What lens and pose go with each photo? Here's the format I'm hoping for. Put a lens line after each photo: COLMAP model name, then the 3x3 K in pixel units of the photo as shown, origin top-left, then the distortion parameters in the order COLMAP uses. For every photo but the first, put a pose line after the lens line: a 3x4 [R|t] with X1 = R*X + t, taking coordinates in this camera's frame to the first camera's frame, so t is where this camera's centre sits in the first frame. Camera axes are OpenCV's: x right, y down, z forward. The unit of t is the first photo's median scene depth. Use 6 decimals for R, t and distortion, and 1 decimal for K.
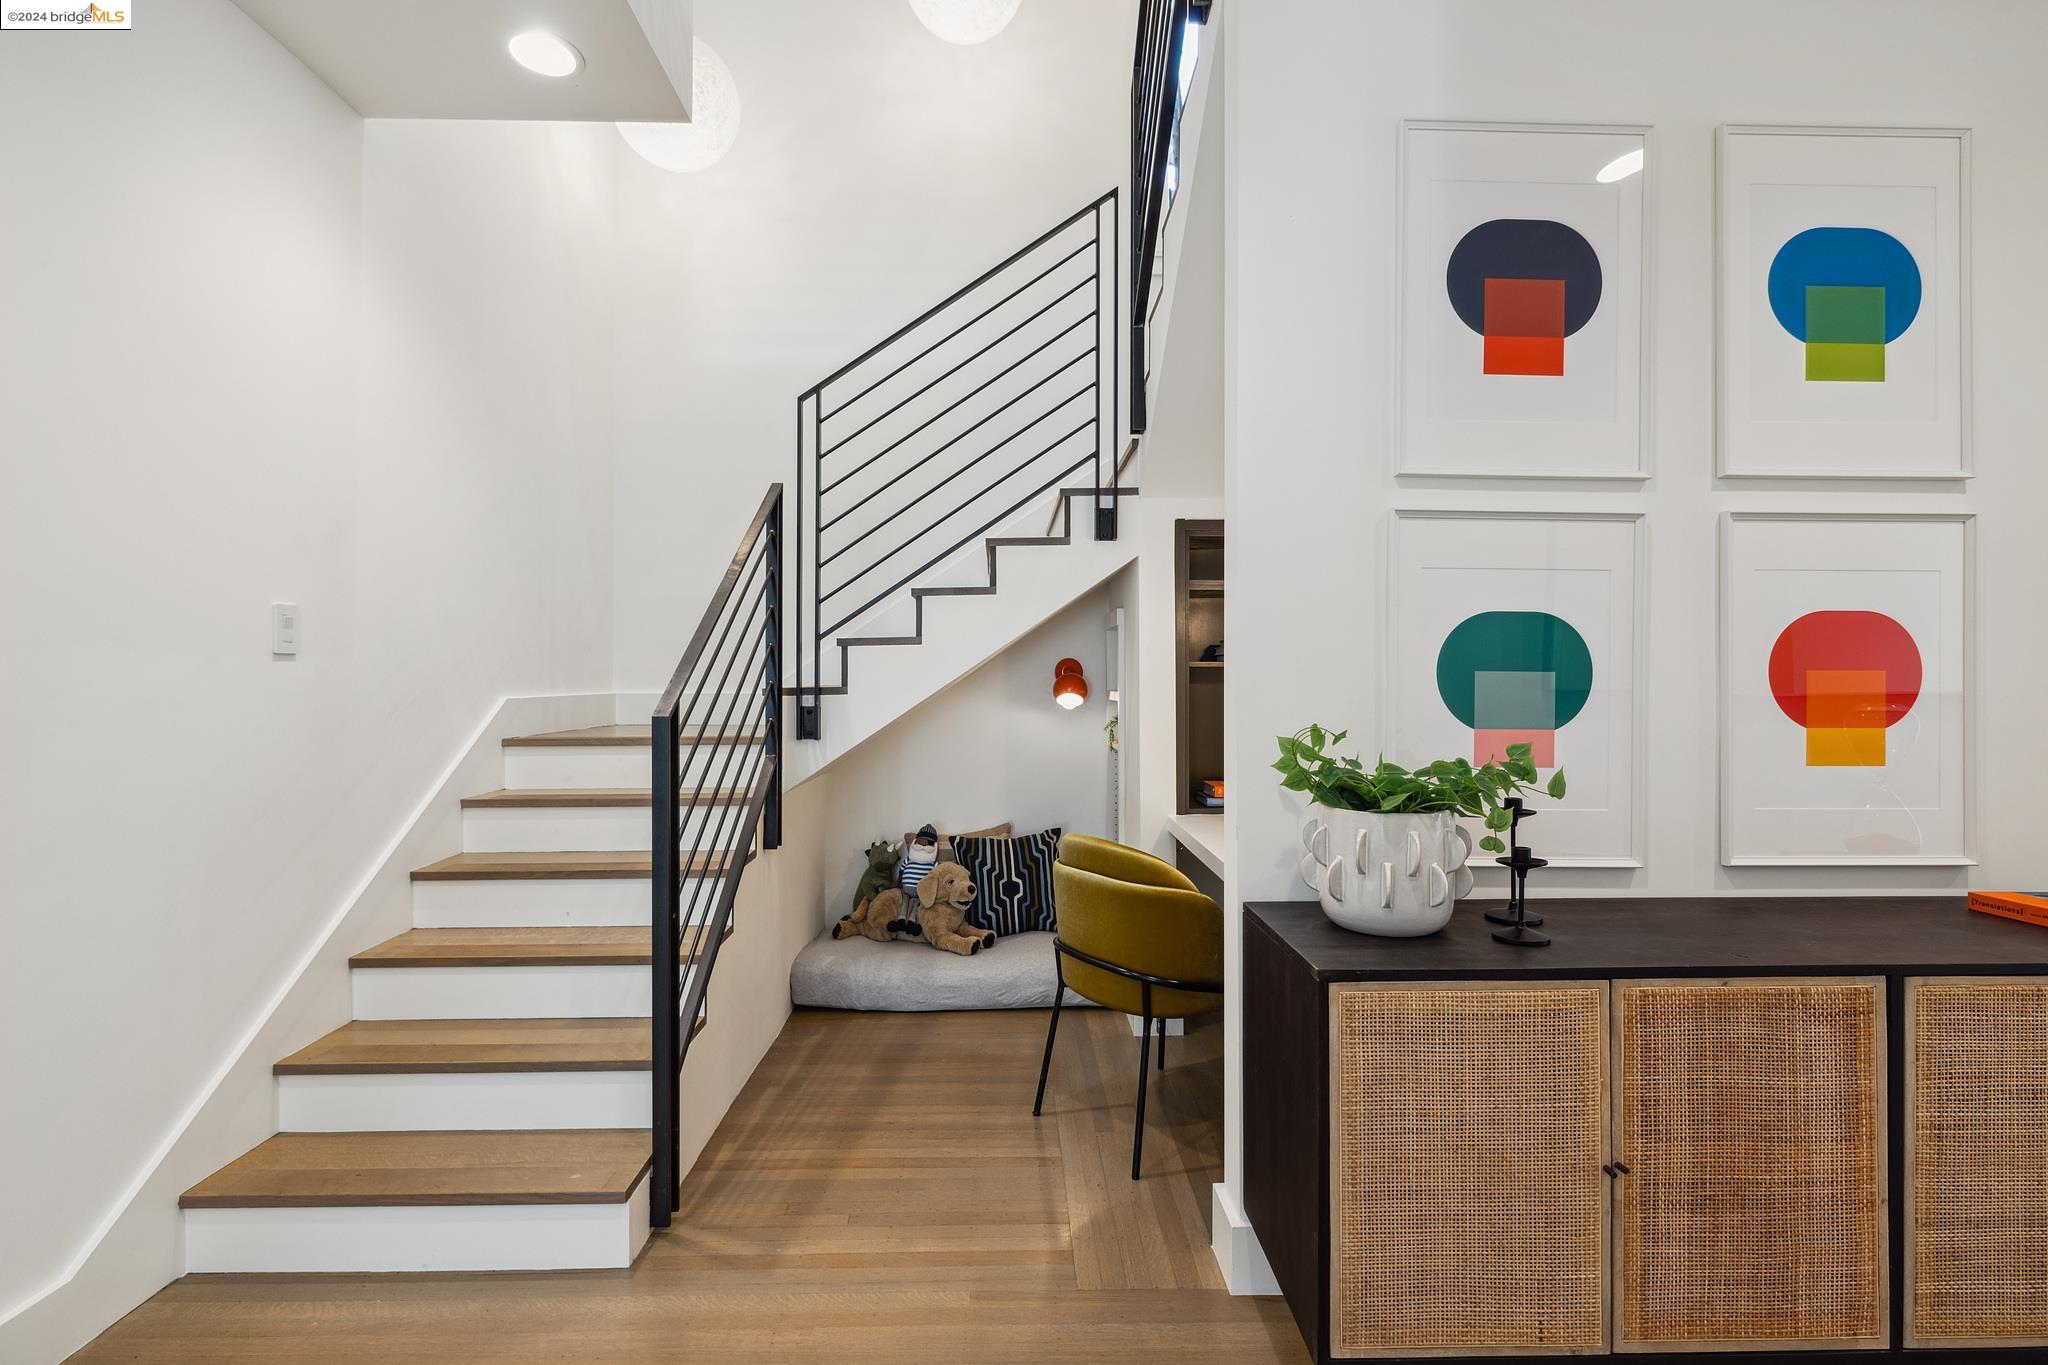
lens RADIAL K [[957.0, 0, 1027.2], [0, 957.0, 682.6], [0, 0, 1]] dist [-0.020693, -0.000105]
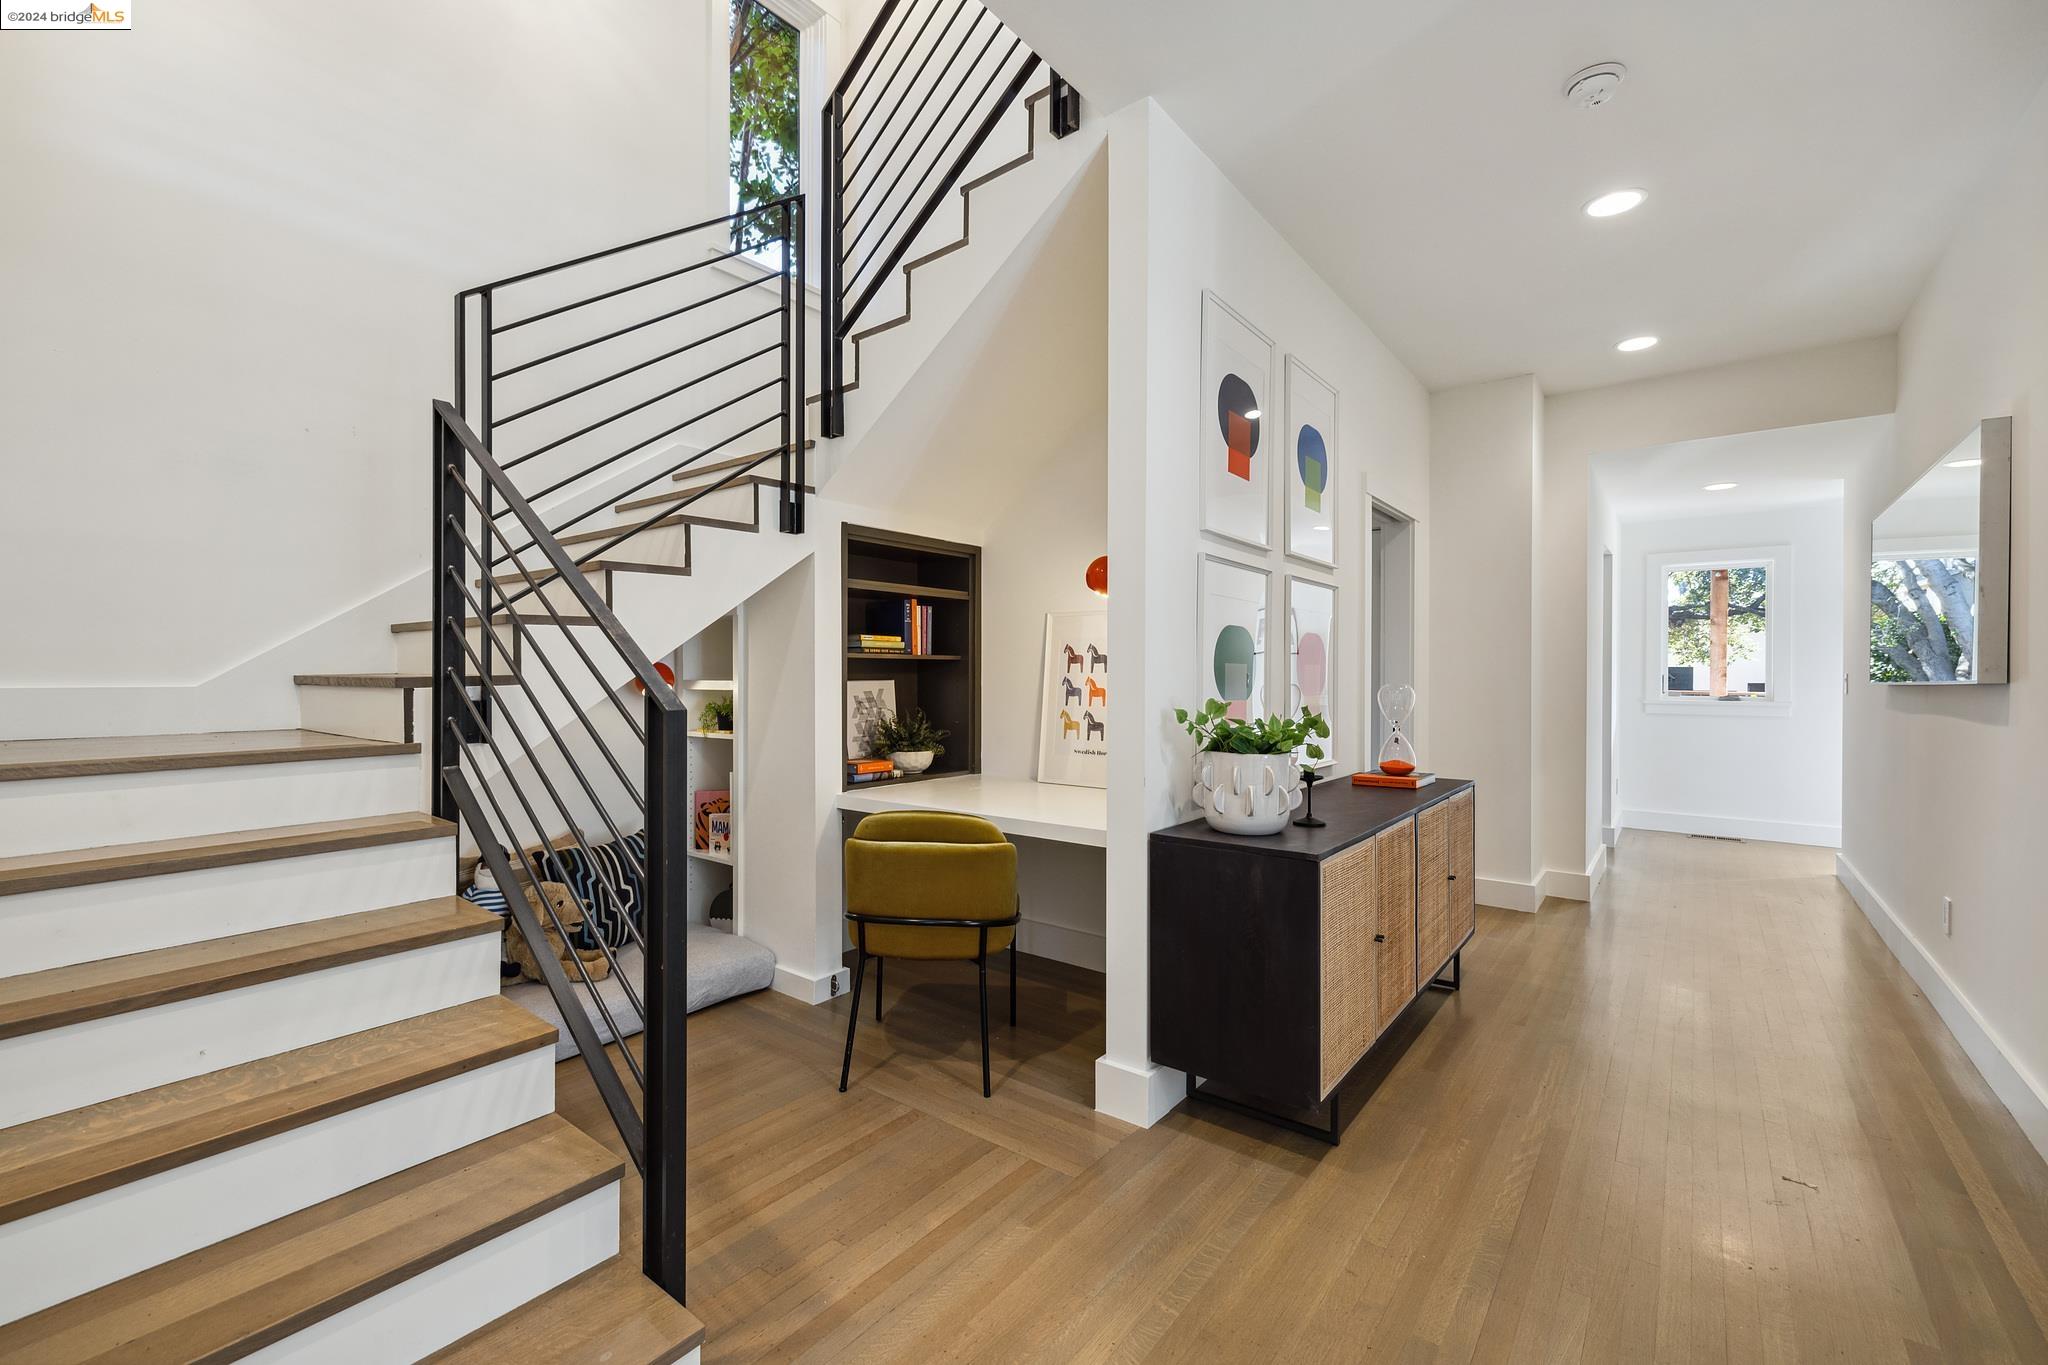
lens RADIAL K [[866.0, 0, 1030.3], [0, 866.0, 678.5], [0, 0, 1]] dist [-0.000135, -0.000028]
pose [[0.625806, -0.002421, 0.779975, -0.535508], [0.000309, 0.999996, 0.002857, 0.006299], [-0.779978, -0.001547, 0.625805, 0.235464]]
